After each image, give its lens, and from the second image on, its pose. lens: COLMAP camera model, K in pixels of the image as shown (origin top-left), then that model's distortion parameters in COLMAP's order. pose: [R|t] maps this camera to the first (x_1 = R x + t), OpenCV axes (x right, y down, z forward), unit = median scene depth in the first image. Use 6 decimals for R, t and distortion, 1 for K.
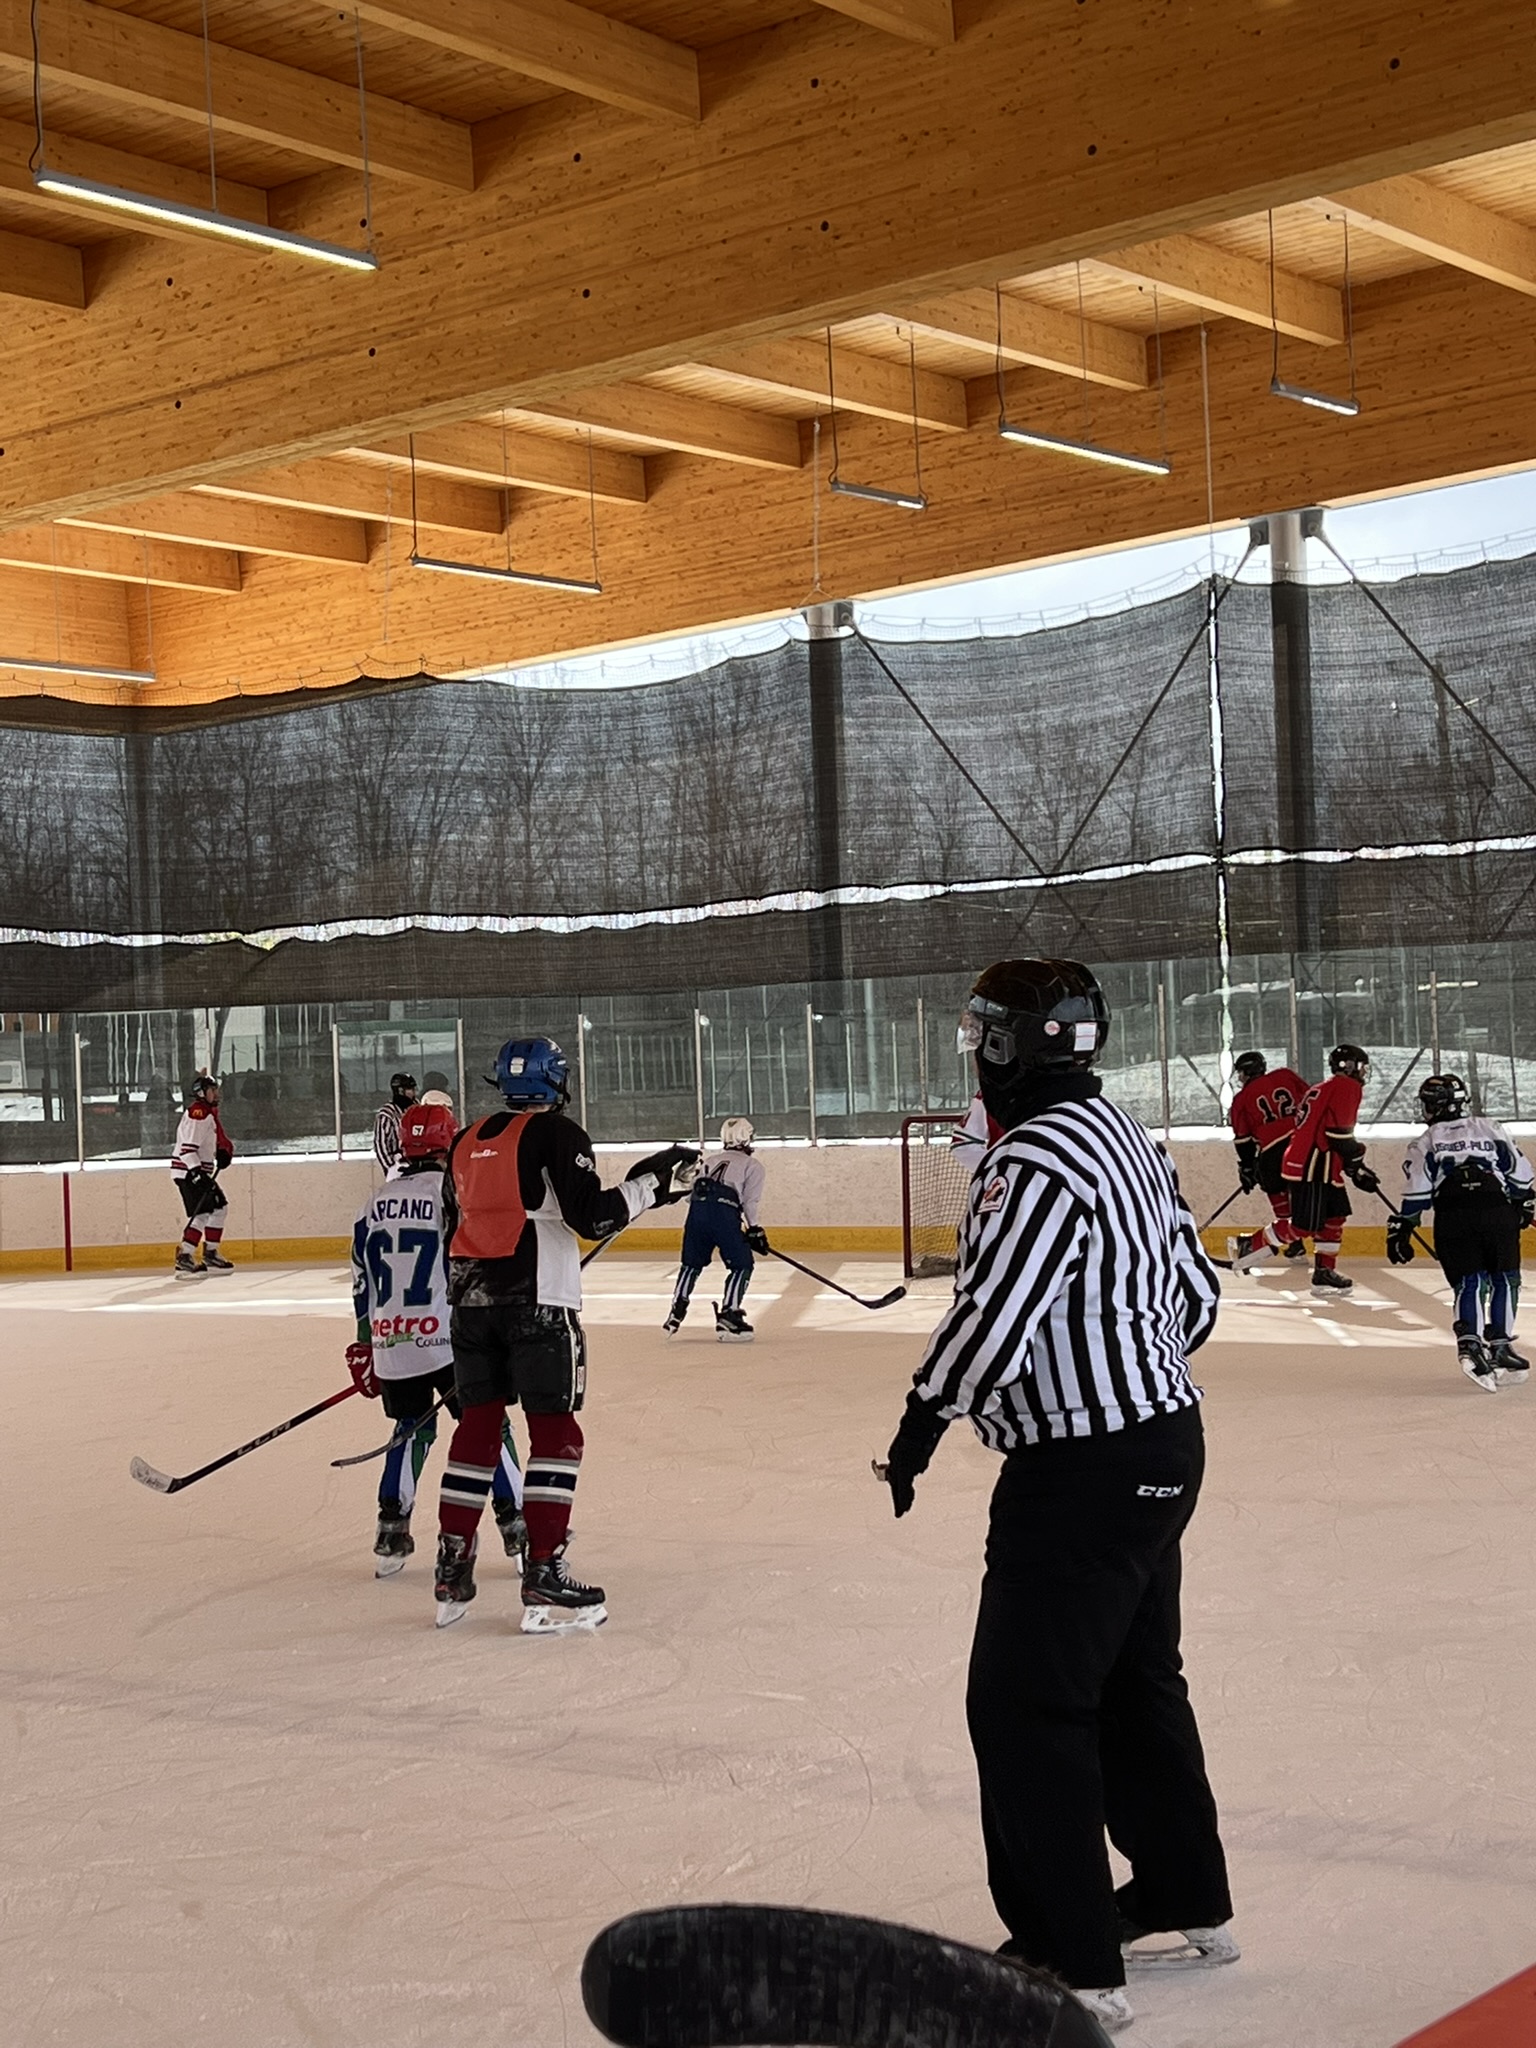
lens RADIAL K [[3273.6, 0, 683.4], [0, 3273.6, 1045.5], [0, 0, 1]] dist [0.150722, 0.000000]
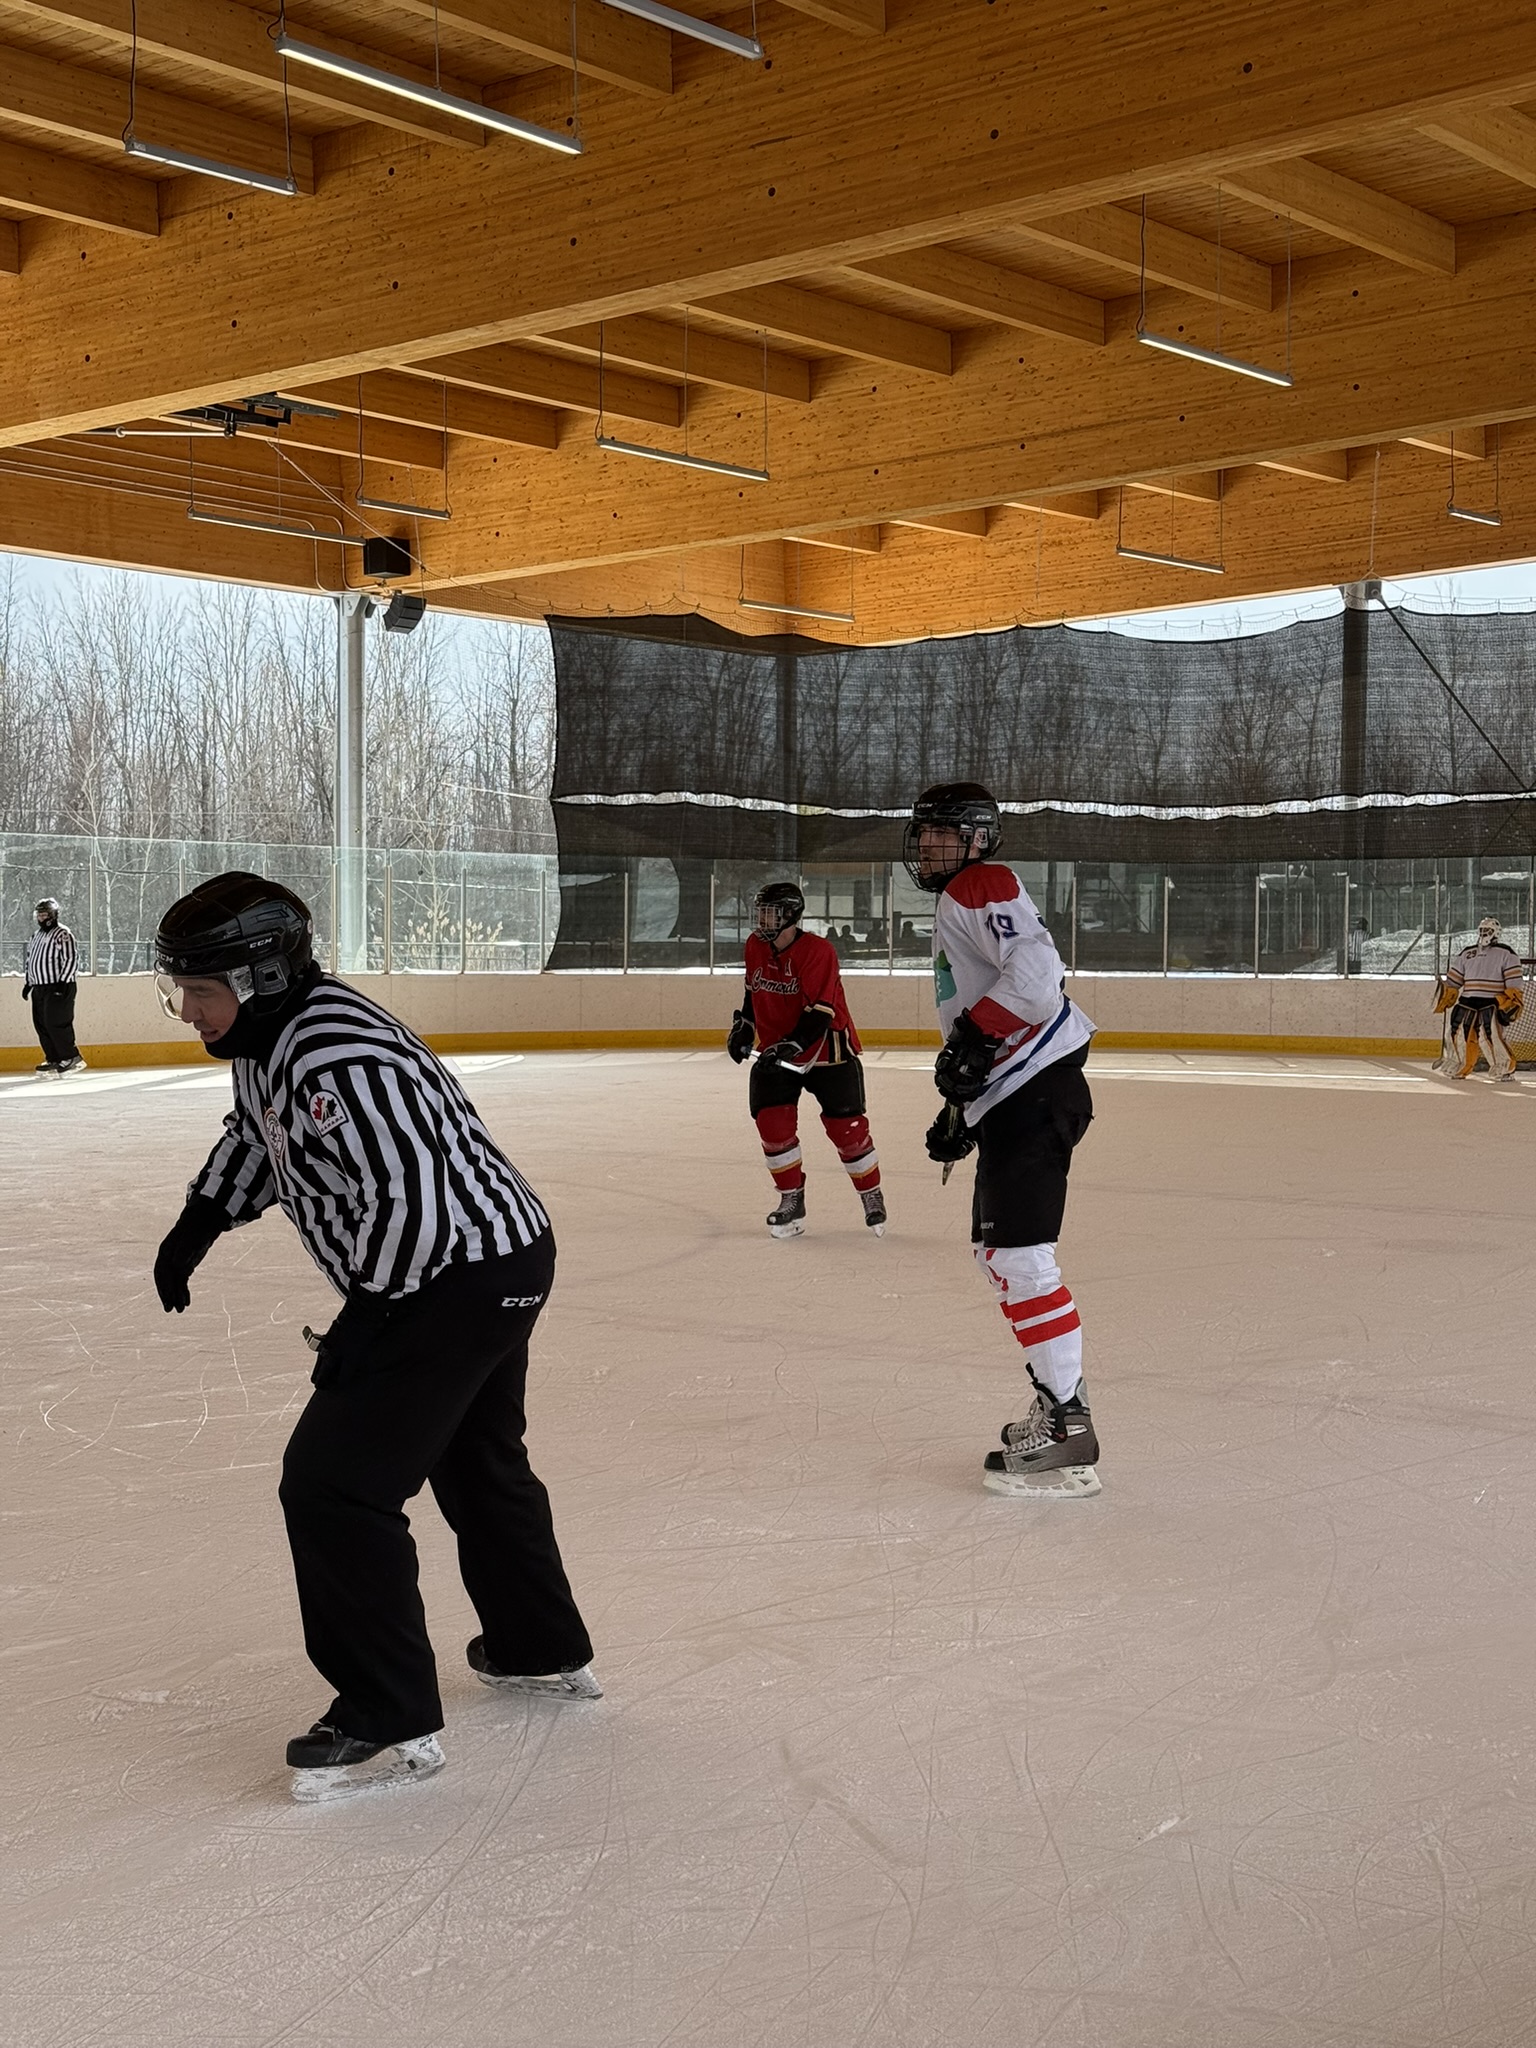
lens RADIAL K [[2833.4, 0, 797.5], [0, 2833.4, 1043.4], [0, 0, 1]] dist [0.138156, 0.000000]
pose [[0.999165, 0.040571, -0.004868, -0.197364], [-0.040275, 0.997920, 0.050332, 0.007056], [0.006900, -0.050094, 0.998721, -0.221959]]
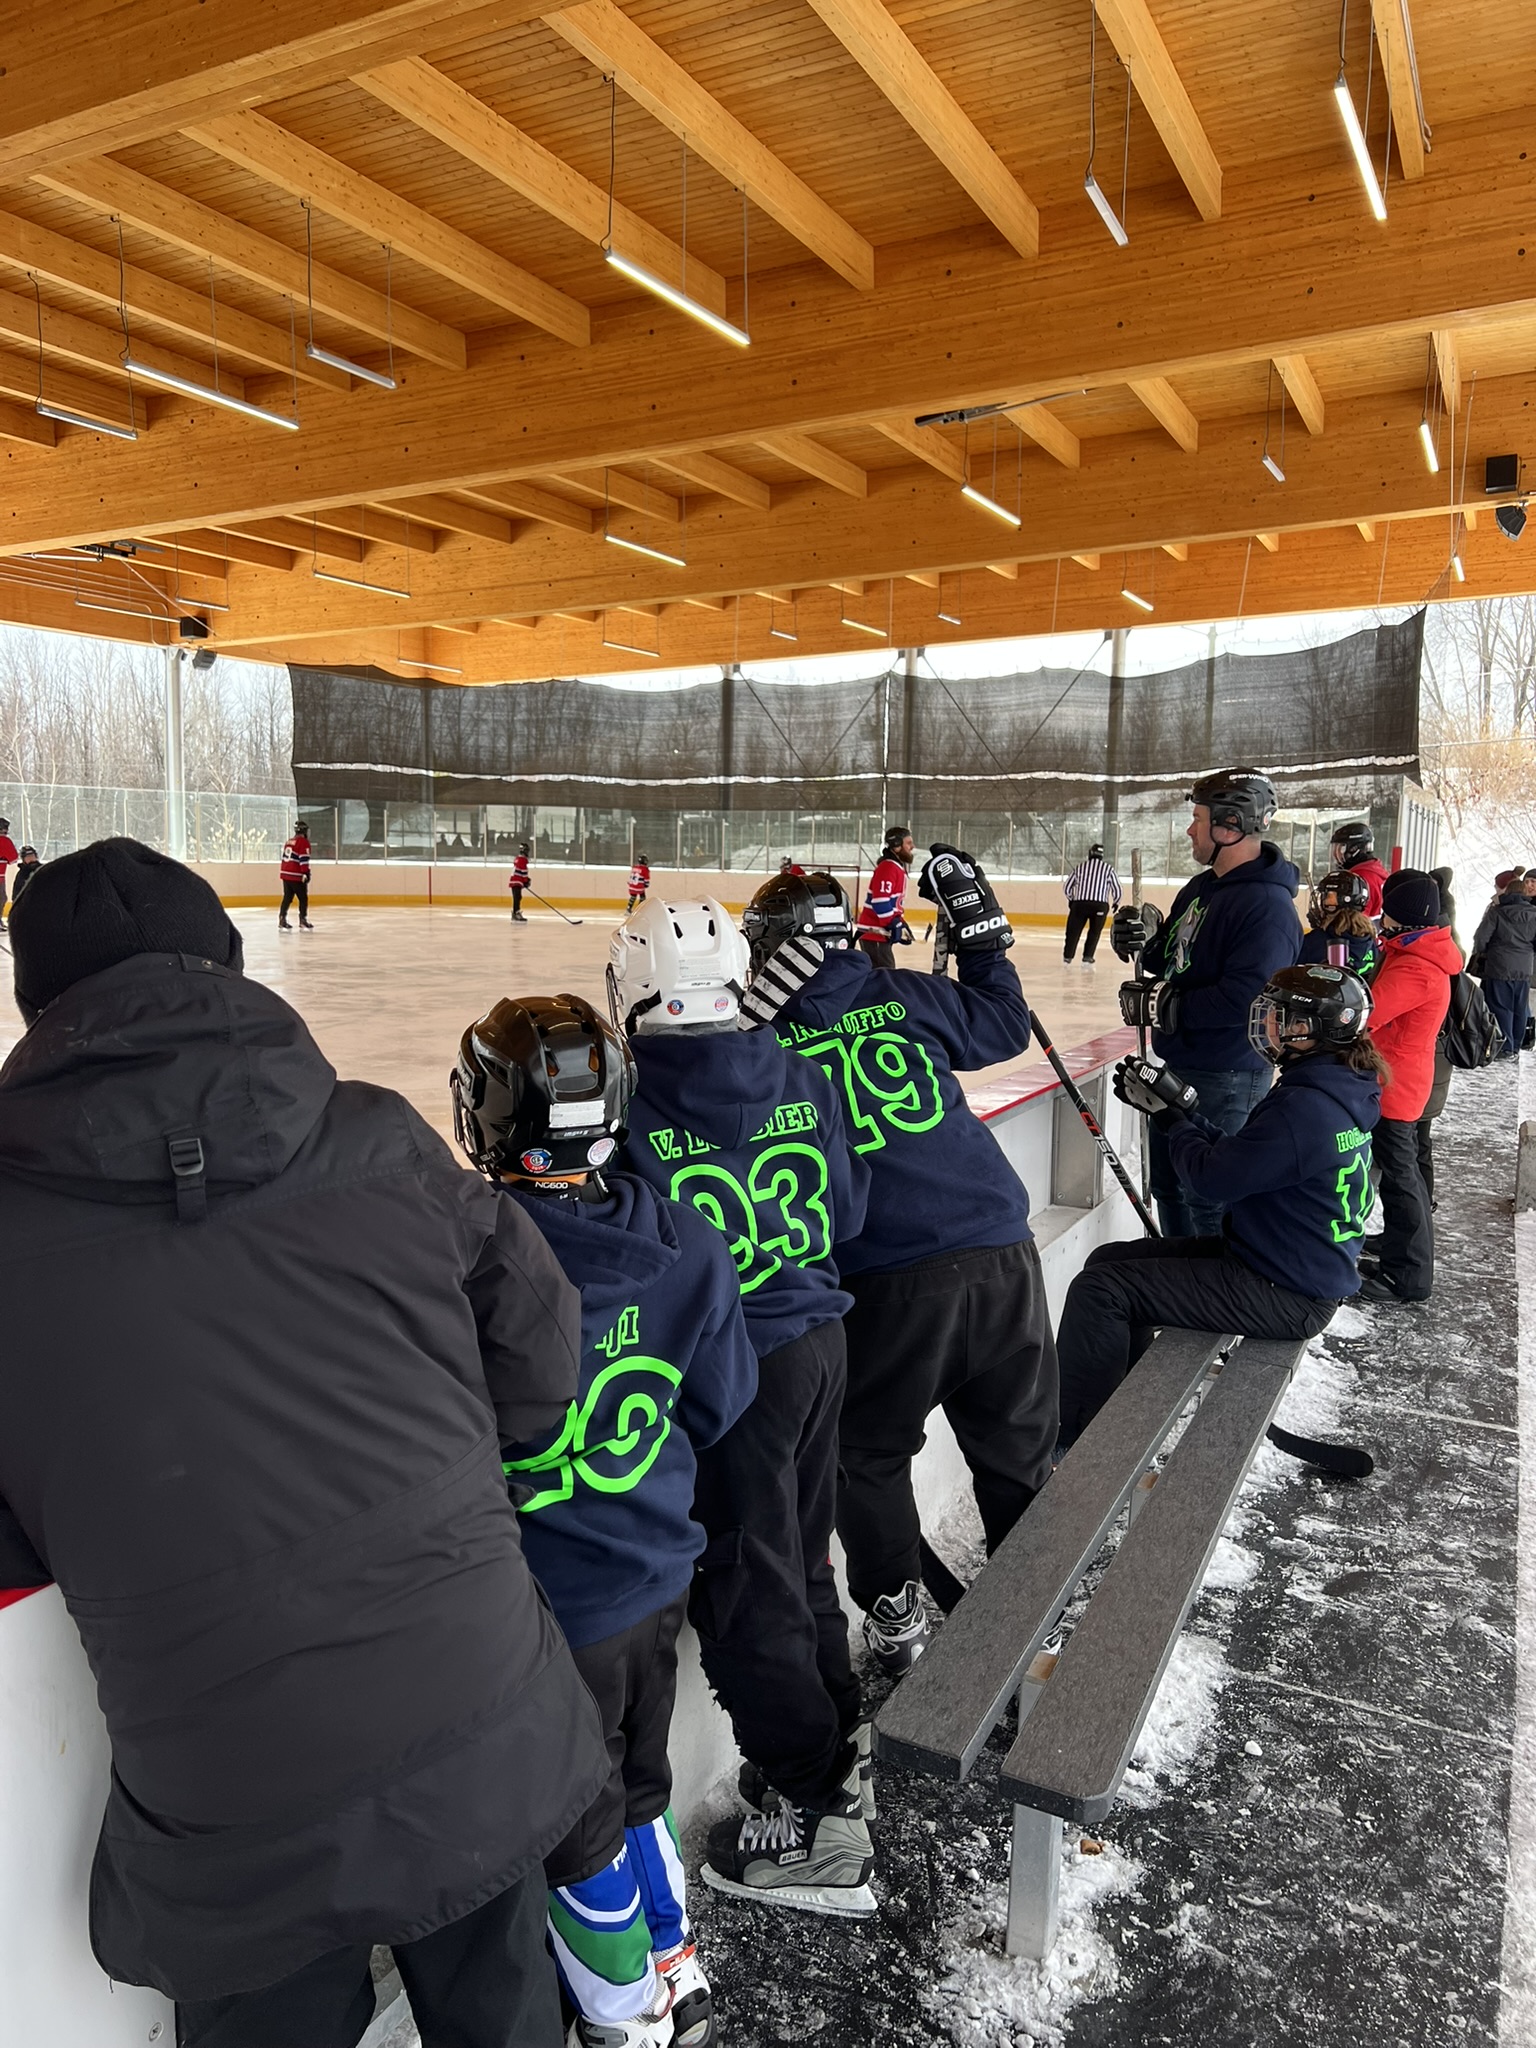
lens RADIAL K [[1541.1, 0, 761.7], [0, 1541.1, 1027.3], [0, 0, 1]] dist [0.025390, -0.018377]
pose [[0.979149, 0.031253, 0.200727, -0.190080], [-0.056729, 0.990852, 0.122450, 0.000975], [-0.195064, -0.131283, 0.971964, -0.267557]]
